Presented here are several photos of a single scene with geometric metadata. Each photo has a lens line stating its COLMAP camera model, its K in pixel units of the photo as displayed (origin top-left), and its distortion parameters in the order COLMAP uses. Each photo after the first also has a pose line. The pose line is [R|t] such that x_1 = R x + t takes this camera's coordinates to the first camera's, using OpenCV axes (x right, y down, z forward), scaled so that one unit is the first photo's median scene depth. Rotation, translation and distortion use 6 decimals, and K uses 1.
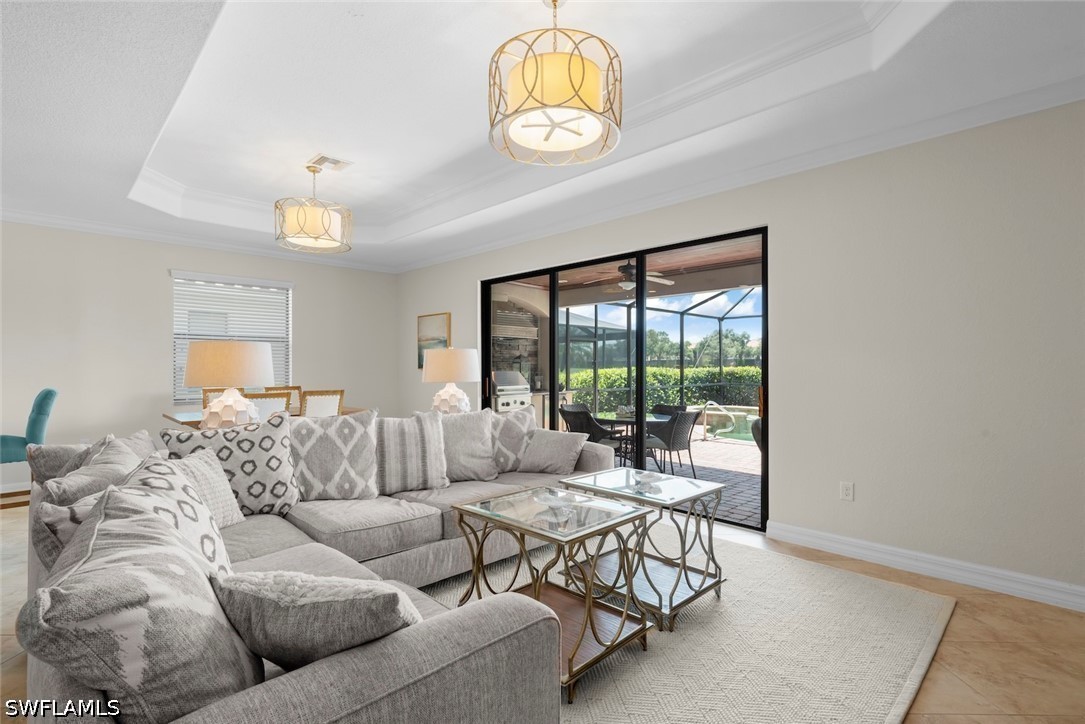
lens RADIAL K [[504.8, 0, 530.9], [0, 504.8, 365.0], [0, 0, 1]] dist [0.001634, -0.000591]
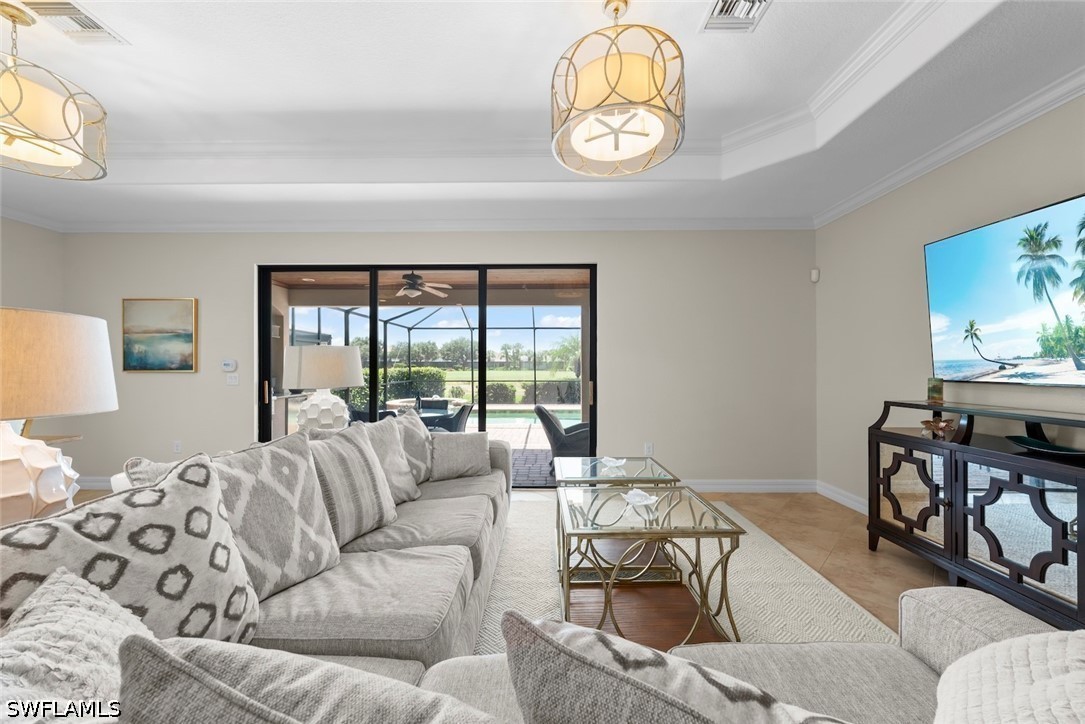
lens RADIAL K [[401.1, 0, 540.5], [0, 401.1, 365.4], [0, 0, 1]] dist [-0.001334, 0.000052]
pose [[0.705839, -0.000503, 0.708372, -0.504650], [0.001417, 0.999999, -0.000703, -0.000303], [-0.708371, 0.001500, 0.705839, 0.426032]]
